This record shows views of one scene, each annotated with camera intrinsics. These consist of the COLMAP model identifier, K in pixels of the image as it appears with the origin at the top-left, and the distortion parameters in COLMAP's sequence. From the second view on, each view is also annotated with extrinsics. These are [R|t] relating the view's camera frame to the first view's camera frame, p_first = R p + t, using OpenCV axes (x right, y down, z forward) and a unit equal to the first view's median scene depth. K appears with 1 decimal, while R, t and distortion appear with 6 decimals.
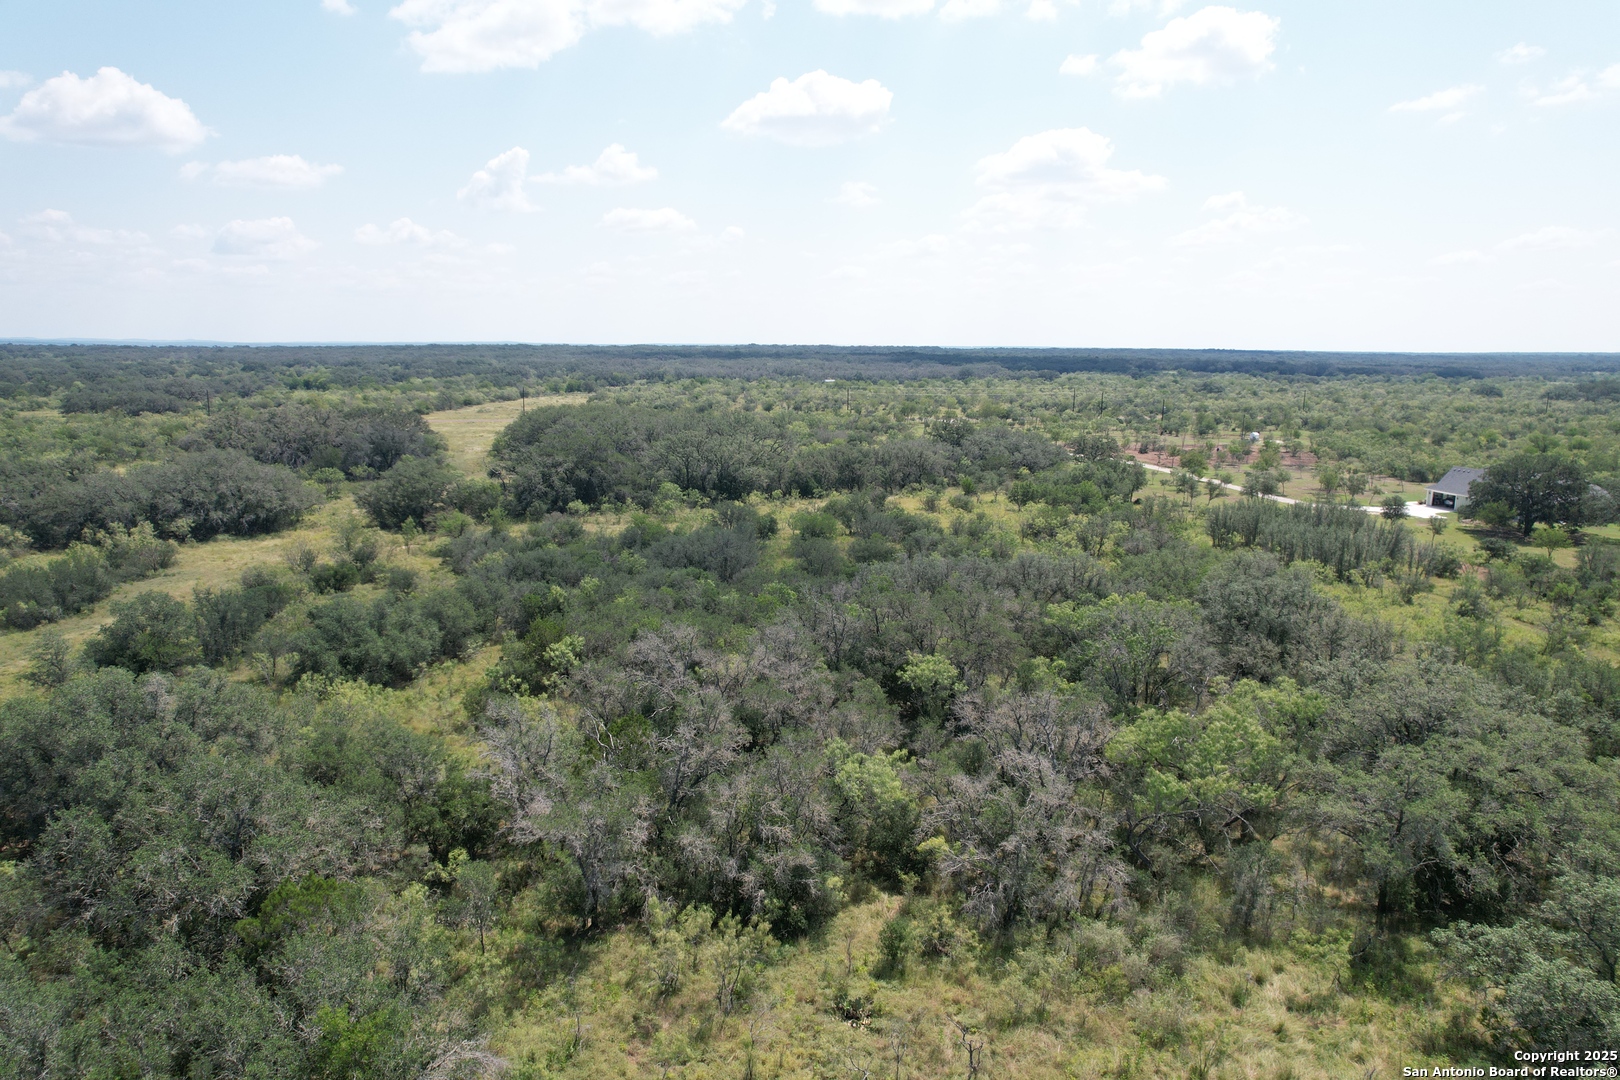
lens RADIAL K [[1025.2, 0, 817.0], [0, 1025.2, 545.7], [0, 0, 1]] dist [-0.075122, 0.065417]
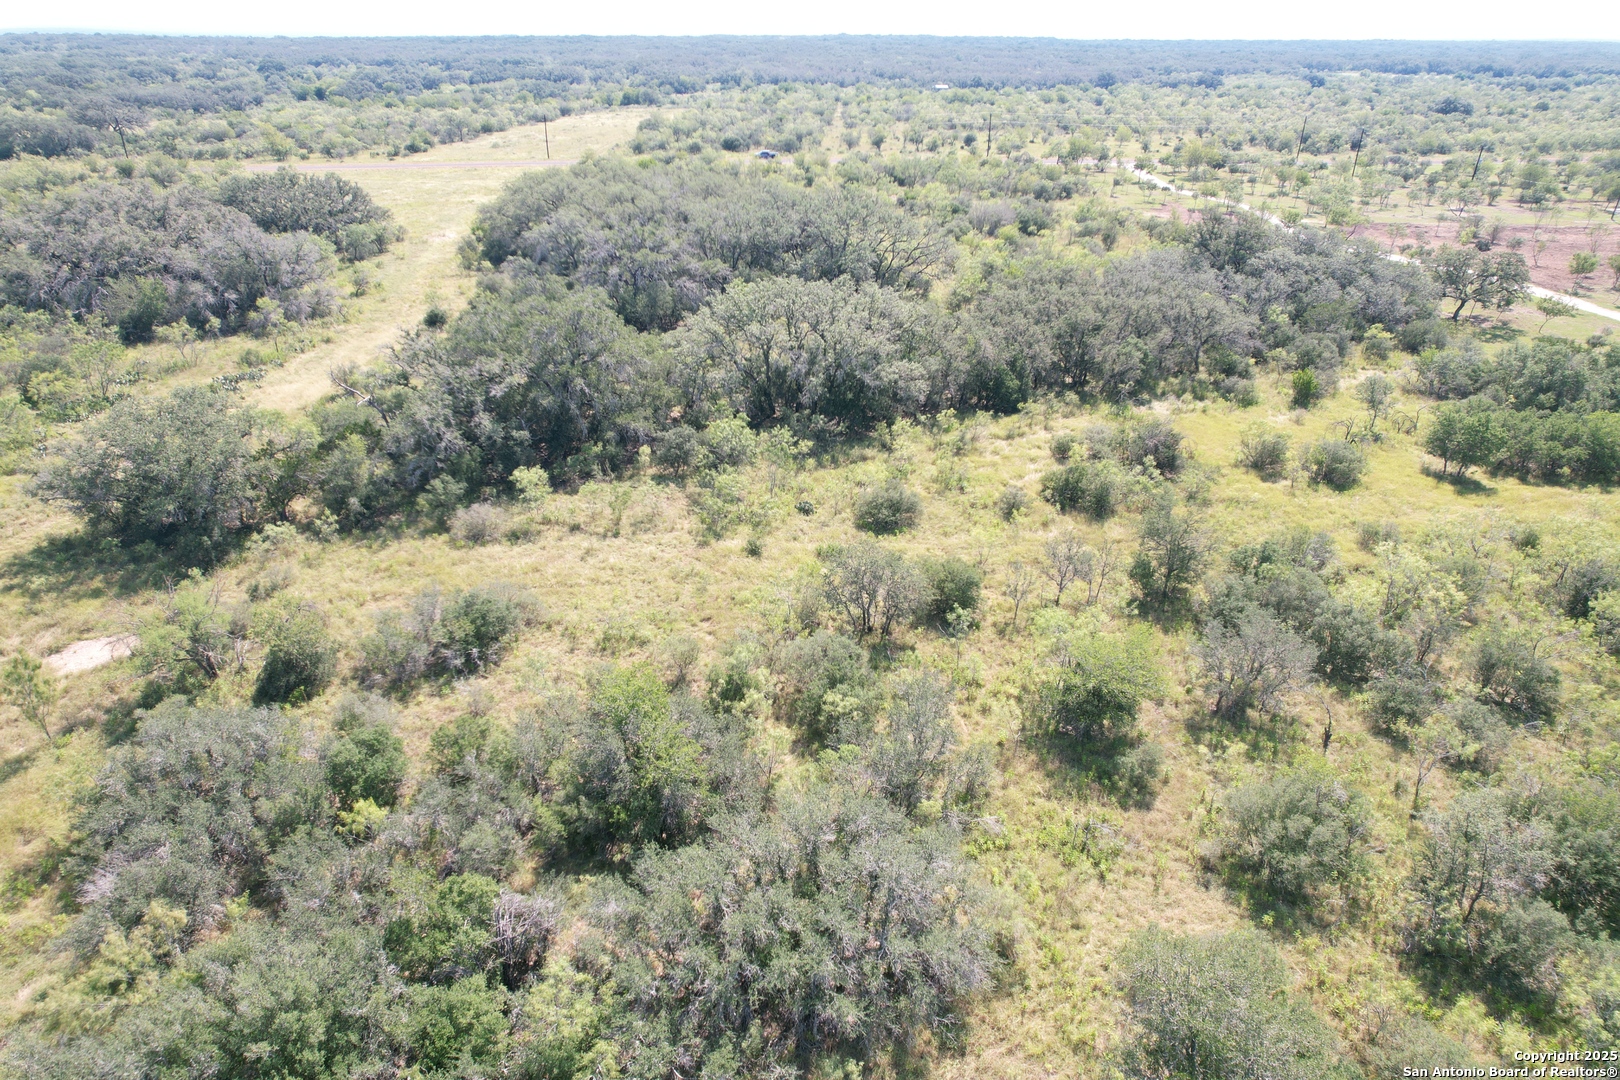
lens RADIAL K [[1025.2, 0, 817.0], [0, 1025.2, 545.7], [0, 0, 1]] dist [-0.075122, 0.065417]
pose [[0.996612, 0.033692, -0.075024, -0.019629], [-0.011888, 0.961669, 0.273957, -0.040130], [0.081378, -0.272137, 0.958811, 0.160420]]
